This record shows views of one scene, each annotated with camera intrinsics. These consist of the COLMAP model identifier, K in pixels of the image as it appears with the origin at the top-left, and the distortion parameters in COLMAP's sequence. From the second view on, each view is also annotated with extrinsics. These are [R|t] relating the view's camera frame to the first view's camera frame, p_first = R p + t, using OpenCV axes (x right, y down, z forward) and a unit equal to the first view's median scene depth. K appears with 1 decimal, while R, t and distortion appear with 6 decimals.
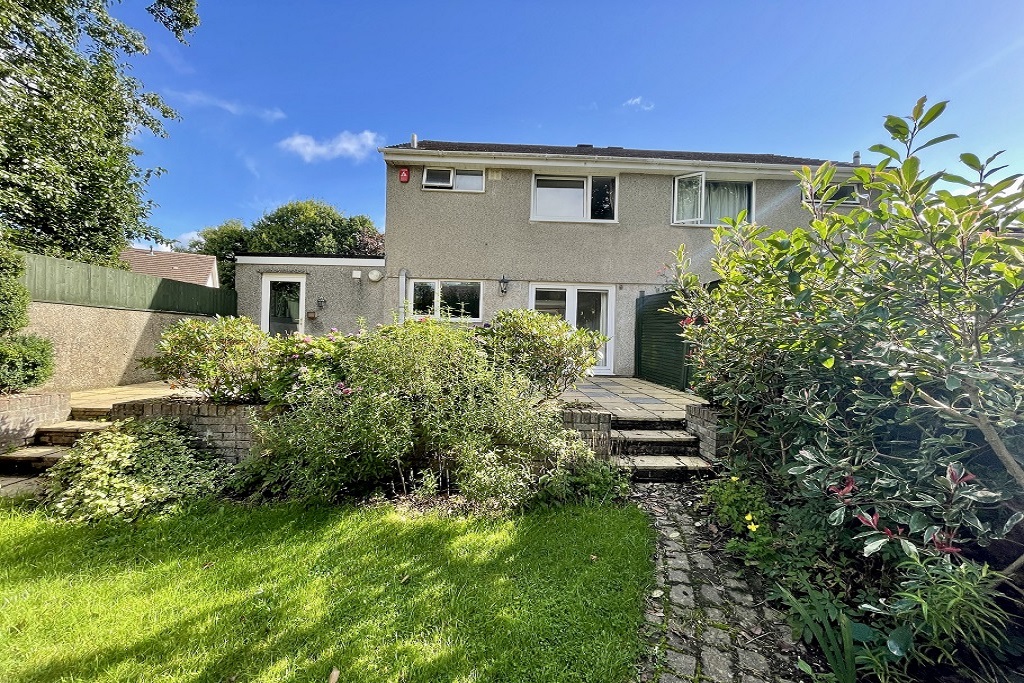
lens RADIAL K [[412.9, 0, 512.2], [0, 412.9, 347.4], [0, 0, 1]] dist [0.001531, -0.001106]
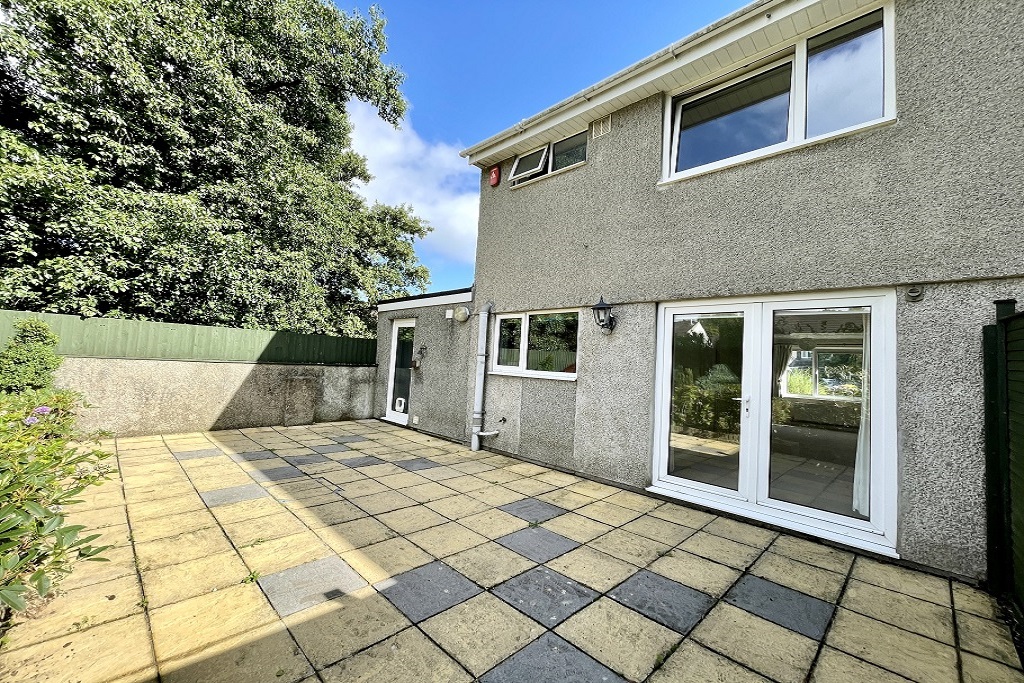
lens RADIAL K [[412.9, 0, 515.5], [0, 412.9, 336.6], [0, 0, 1]] dist [0.001531, -0.001106]
pose [[0.688804, -0.033261, -0.724184, 0.287317], [-0.049149, 0.994506, -0.092425, -0.065575], [0.723279, 0.099256, 0.683385, 0.544843]]
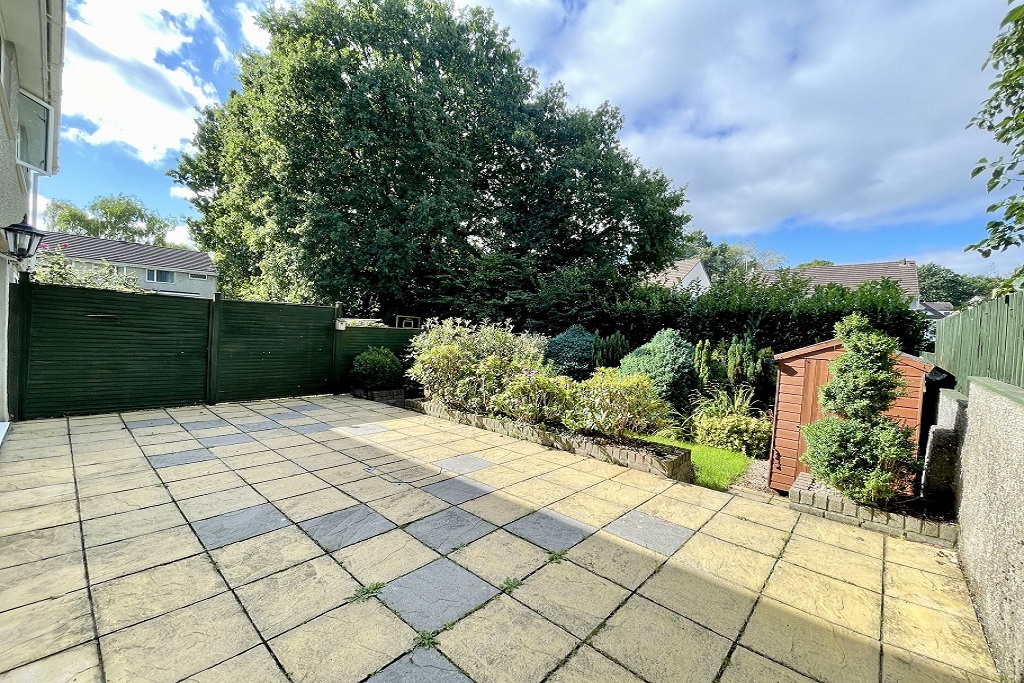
lens RADIAL K [[412.9, 0, 515.1], [0, 412.9, 344.4], [0, 0, 1]] dist [0.001531, -0.001106]
pose [[-0.721051, -0.067143, 0.689621, -0.594280], [-0.043853, 0.997721, 0.051289, -0.092793], [-0.691493, 0.006740, -0.722352, 0.946619]]
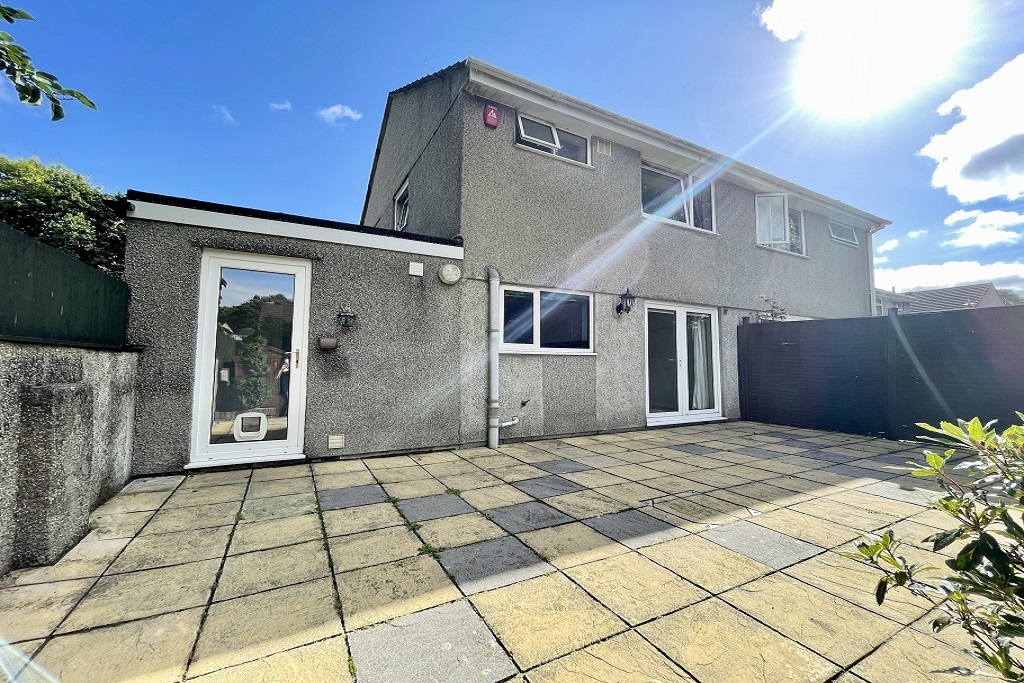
lens RADIAL K [[412.9, 0, 512.4], [0, 412.9, 334.9], [0, 0, 1]] dist [0.001531, -0.001106]
pose [[0.894465, 0.014283, 0.446910, -0.499705], [0.021804, 0.996907, -0.075501, -0.046578], [-0.446606, 0.077278, 0.891387, 0.462433]]
